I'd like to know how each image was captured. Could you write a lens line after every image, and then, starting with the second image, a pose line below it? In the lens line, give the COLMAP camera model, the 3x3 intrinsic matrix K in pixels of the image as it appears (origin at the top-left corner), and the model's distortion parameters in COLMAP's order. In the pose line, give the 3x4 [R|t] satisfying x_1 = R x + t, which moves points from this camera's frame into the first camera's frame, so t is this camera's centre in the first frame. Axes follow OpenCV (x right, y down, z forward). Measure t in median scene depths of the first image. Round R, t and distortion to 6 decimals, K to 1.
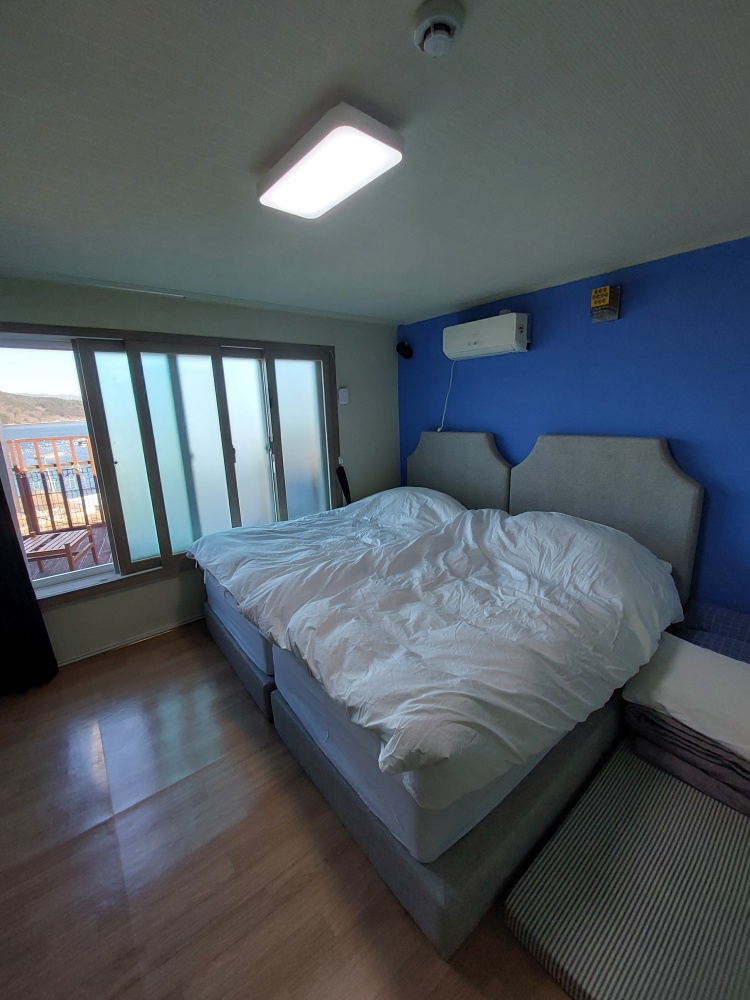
lens RADIAL K [[397.2, 0, 368.0], [0, 397.2, 491.6], [0, 0, 1]] dist [-0.000176, -0.004174]
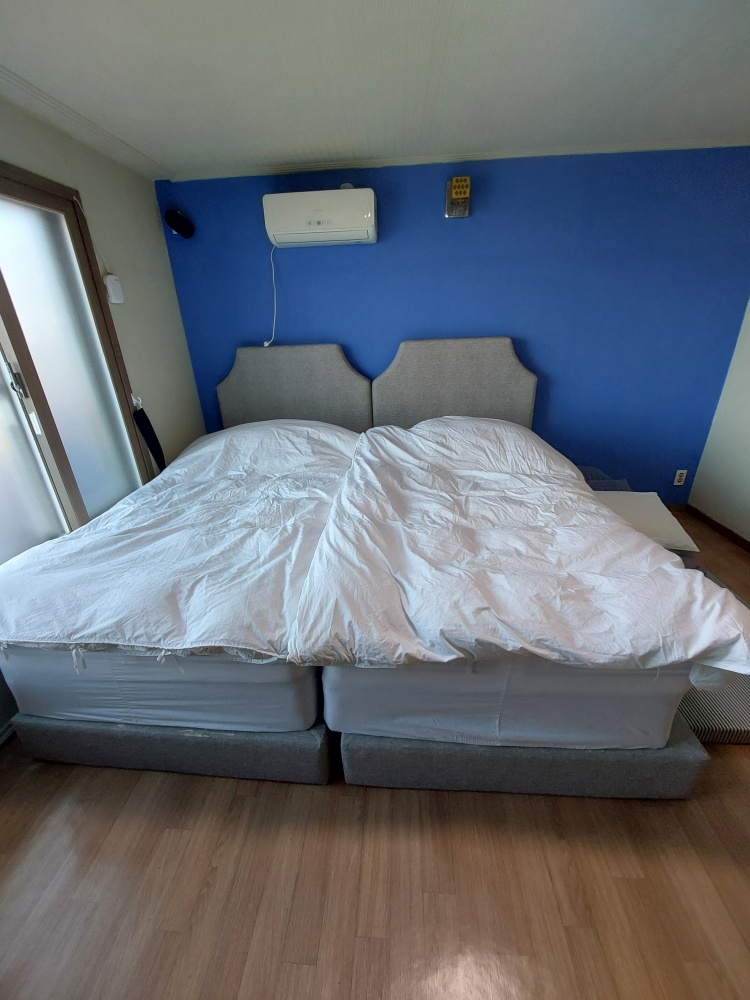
lens RADIAL K [[397.2, 0, 376.1], [0, 397.2, 497.2], [0, 0, 1]] dist [-0.000176, -0.004174]
pose [[0.668558, -0.285840, 0.686532, -0.391542], [0.166518, 0.957279, 0.236408, -0.020357], [-0.724777, -0.043732, 0.687594, 0.385130]]
